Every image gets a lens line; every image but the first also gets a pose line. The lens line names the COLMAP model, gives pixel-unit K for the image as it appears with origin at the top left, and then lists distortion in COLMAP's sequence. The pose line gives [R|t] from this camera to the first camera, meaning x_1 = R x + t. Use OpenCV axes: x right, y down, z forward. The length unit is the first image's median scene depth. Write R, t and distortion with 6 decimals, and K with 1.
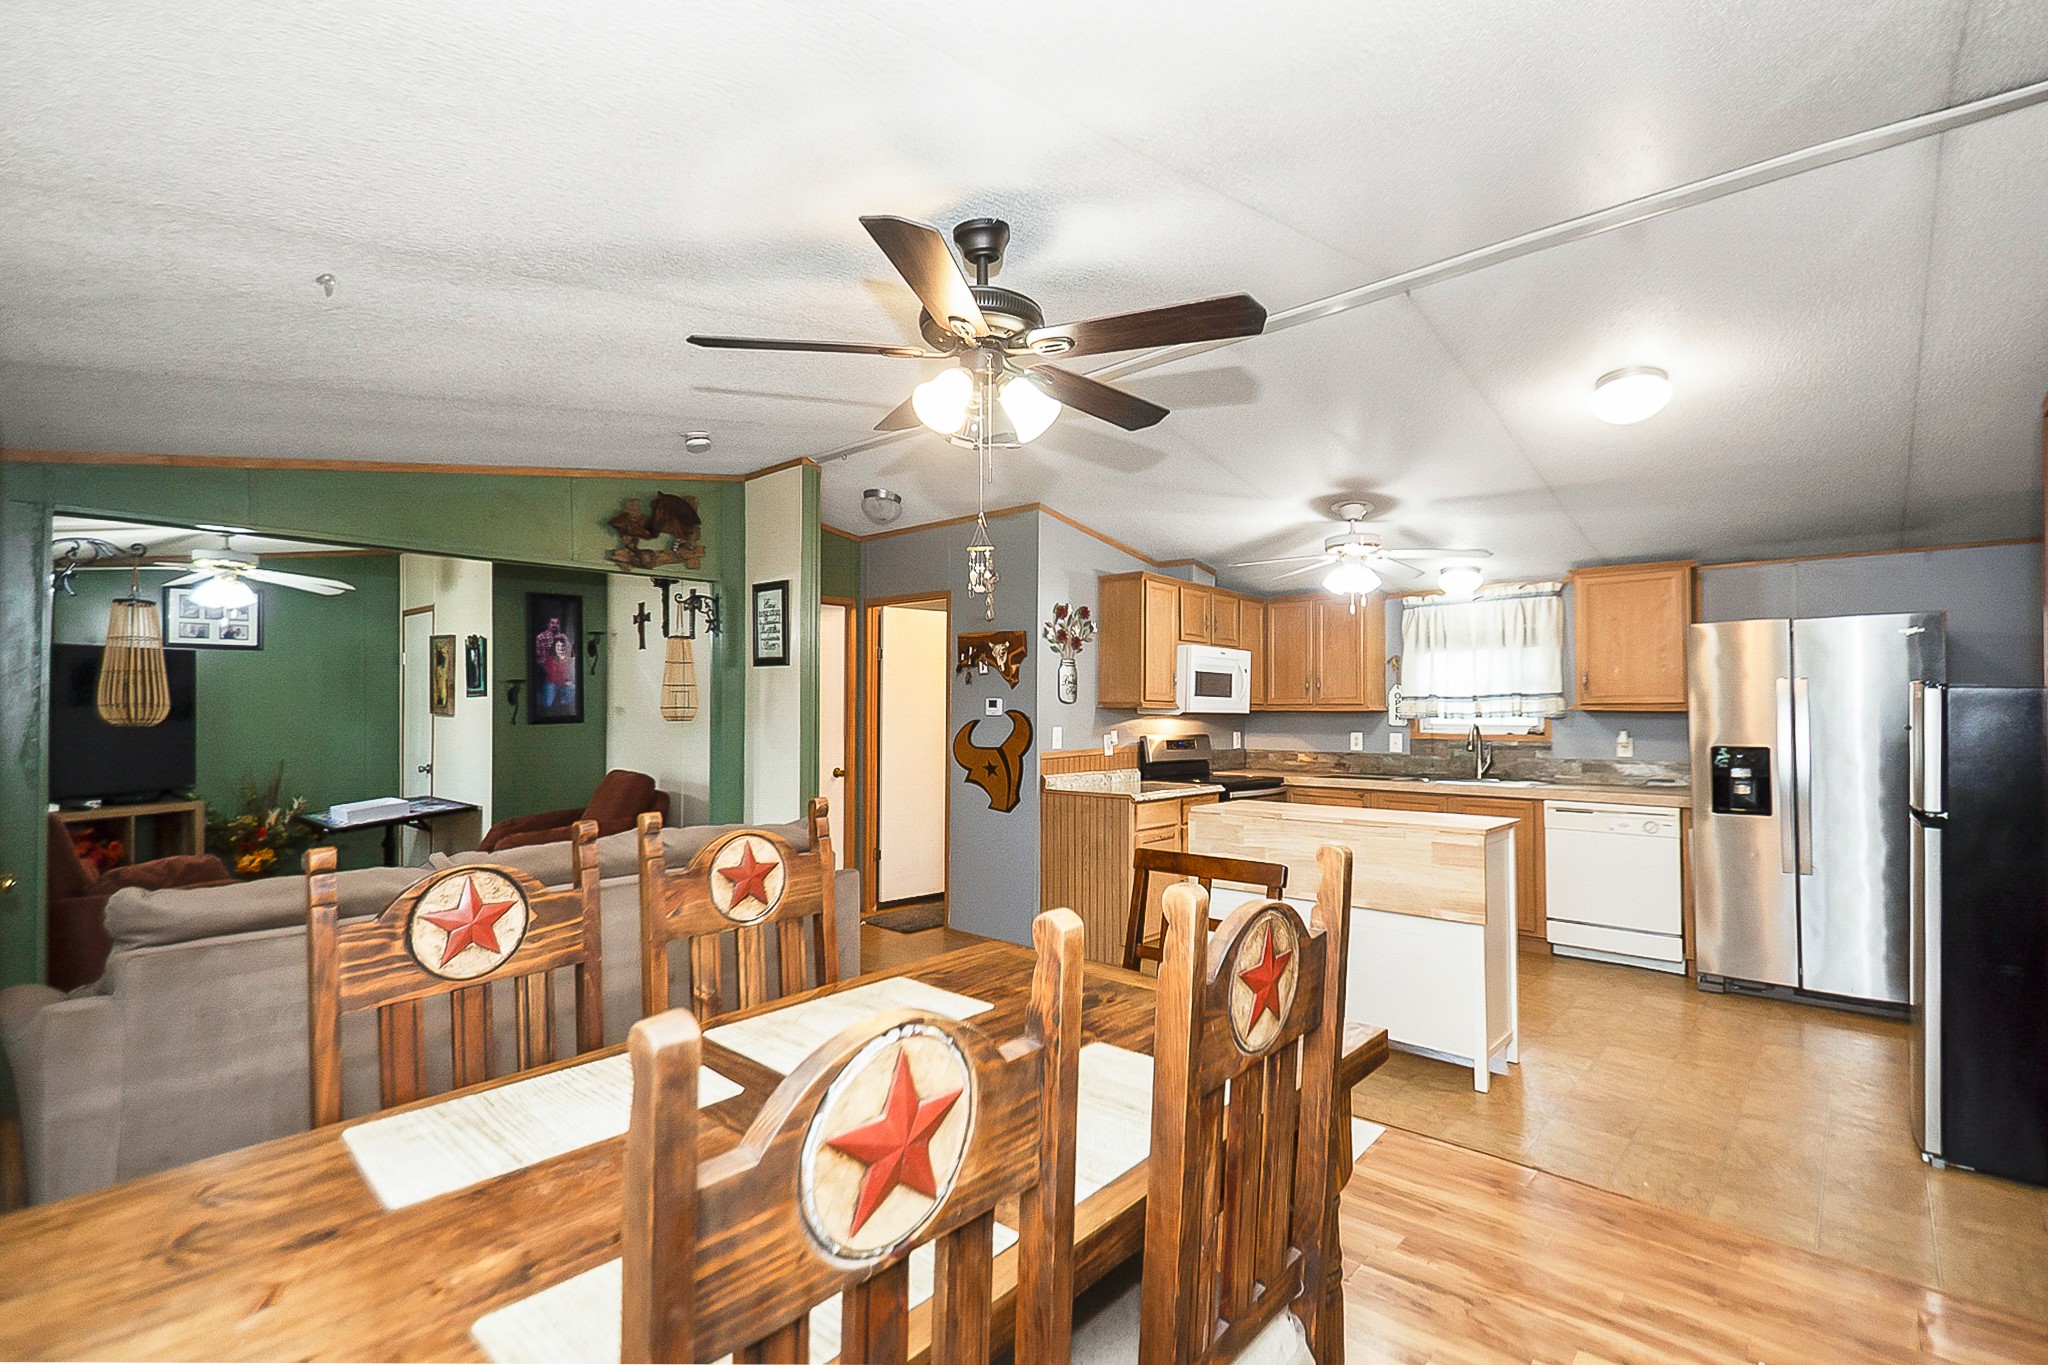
lens RADIAL K [[992.7, 0, 1007.2], [0, 992.7, 676.8], [0, 0, 1]] dist [0.034275, -0.024500]
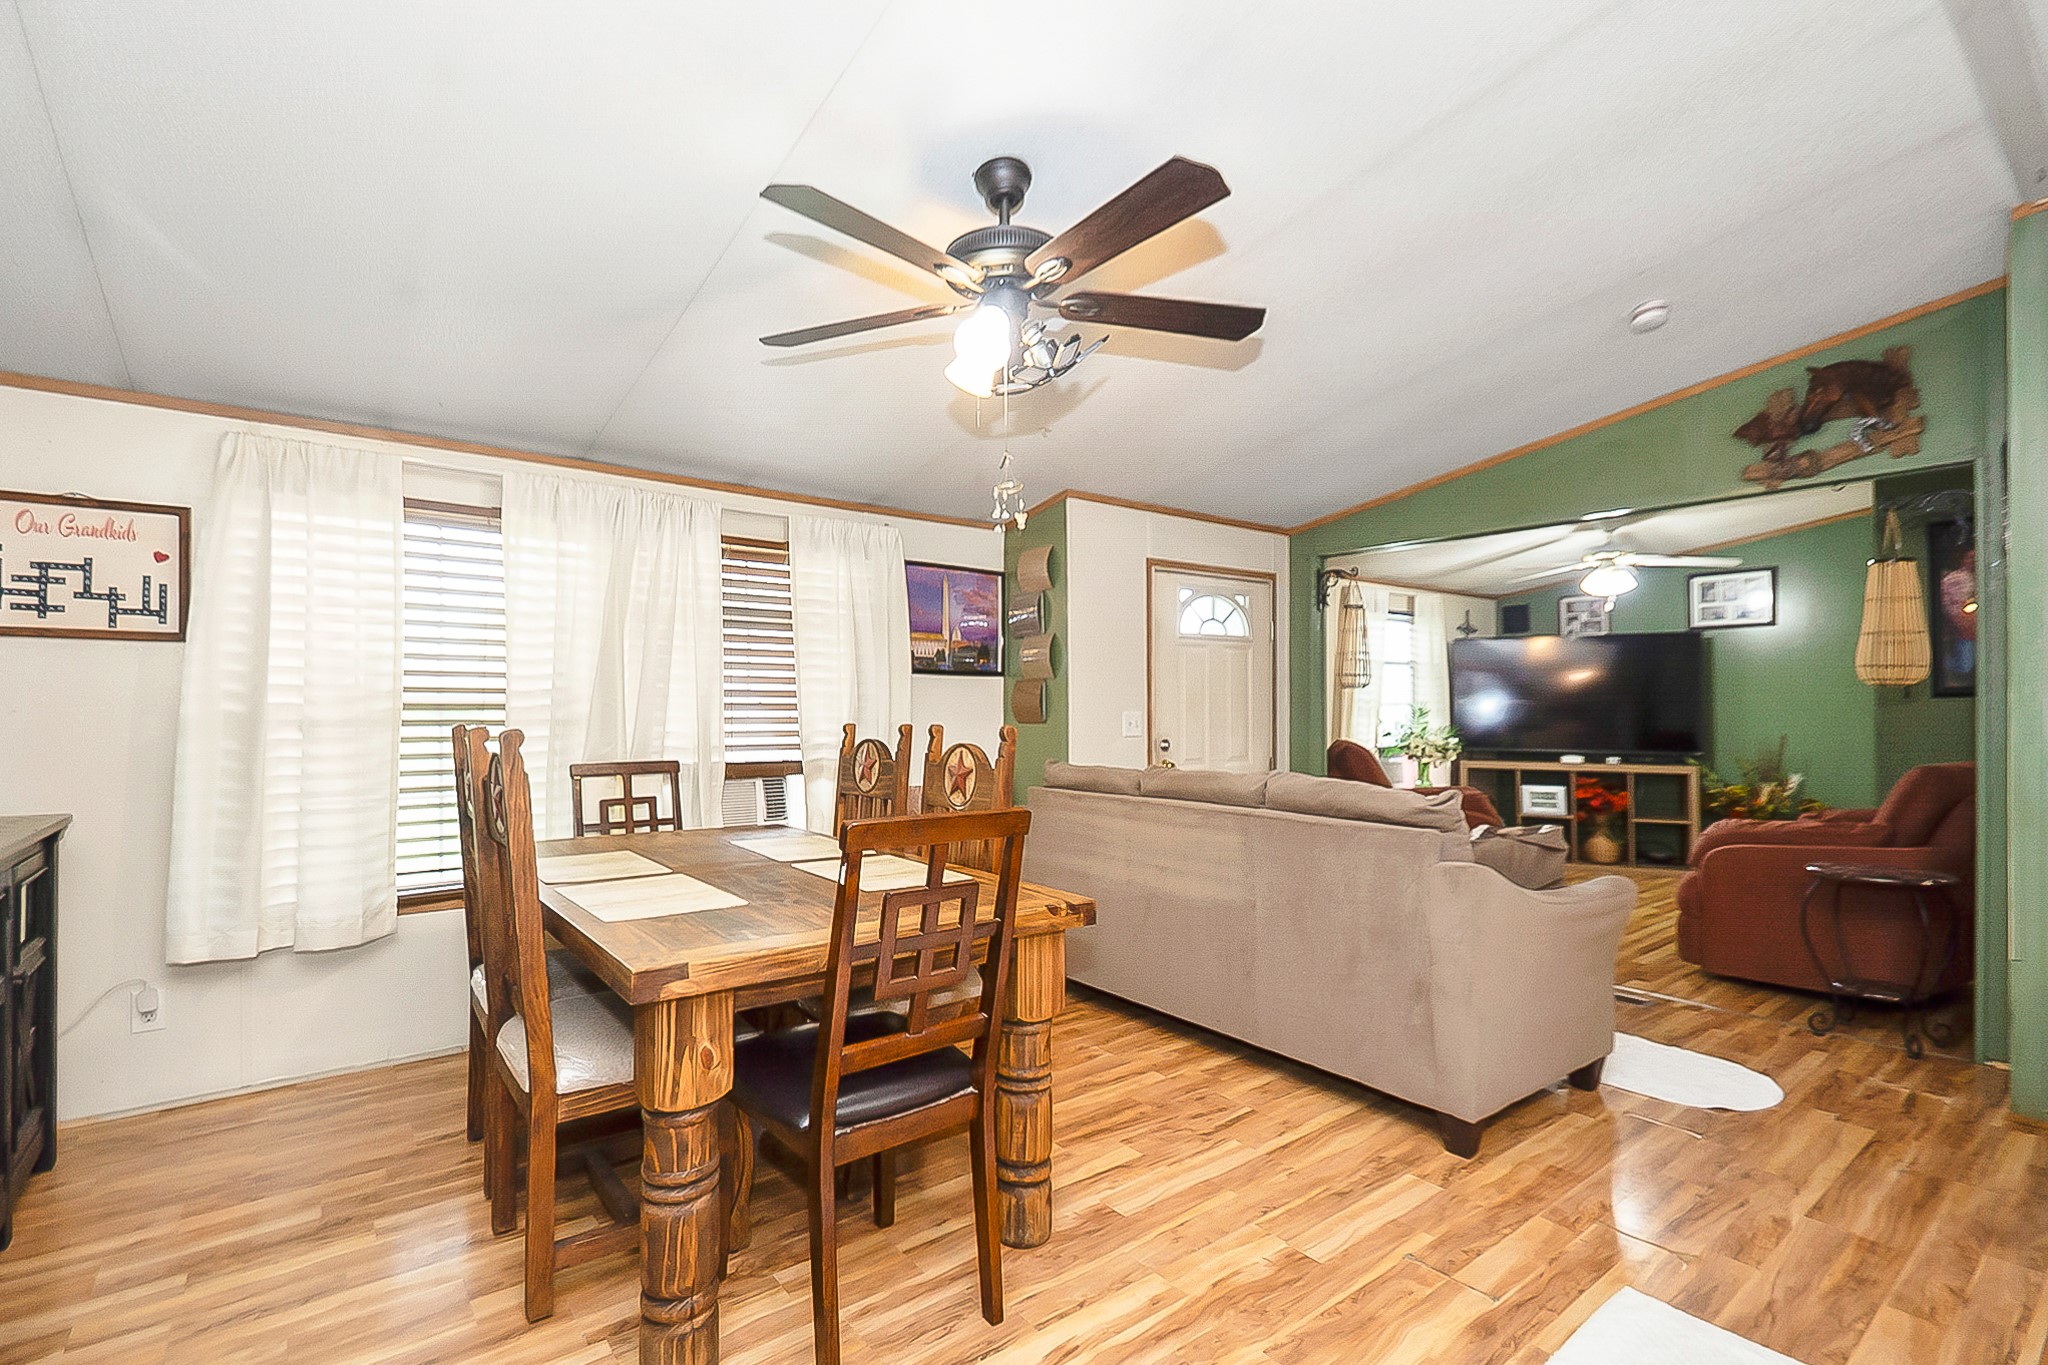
lens RADIAL K [[930.8, 0, 1022.3], [0, 930.8, 701.9], [0, 0, 1]] dist [0.024753, -0.010658]
pose [[-0.199138, -0.000195, -0.979971, 0.366634], [0.026820, 0.999624, -0.005649, 0.038098], [0.979604, -0.027408, -0.199058, 0.486753]]
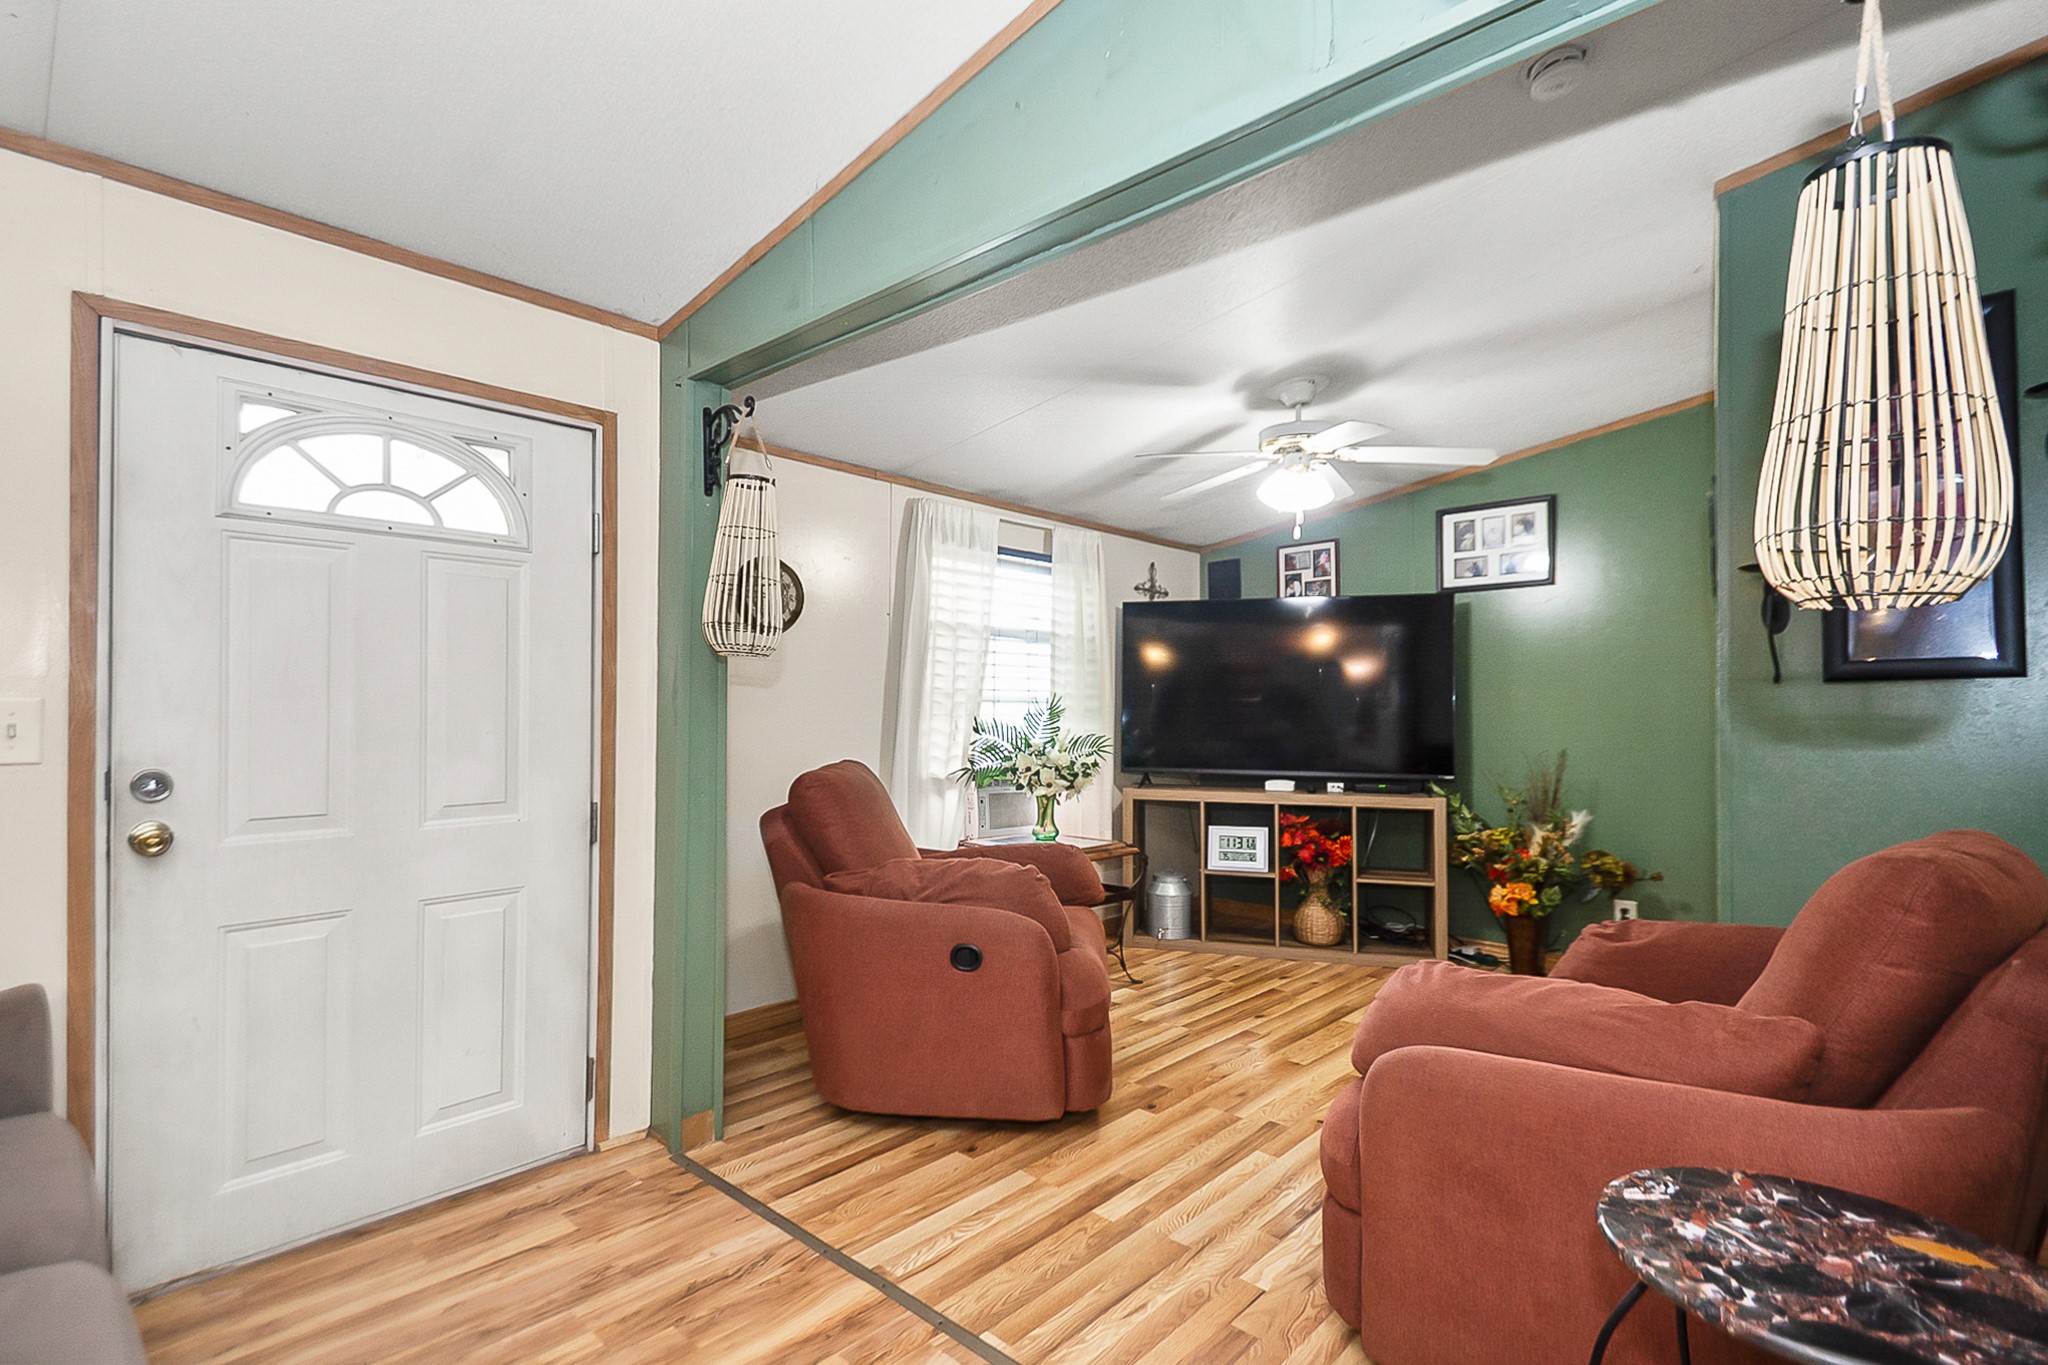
lens RADIAL K [[953.5, 0, 1023.1], [0, 953.5, 707.4], [0, 0, 1]] dist [-0.000135, -0.000003]
pose [[-0.044220, -0.002749, -0.999018, -0.136263], [0.022642, 0.999737, -0.003753, 0.055808], [0.998765, -0.022786, -0.044146, 0.755146]]
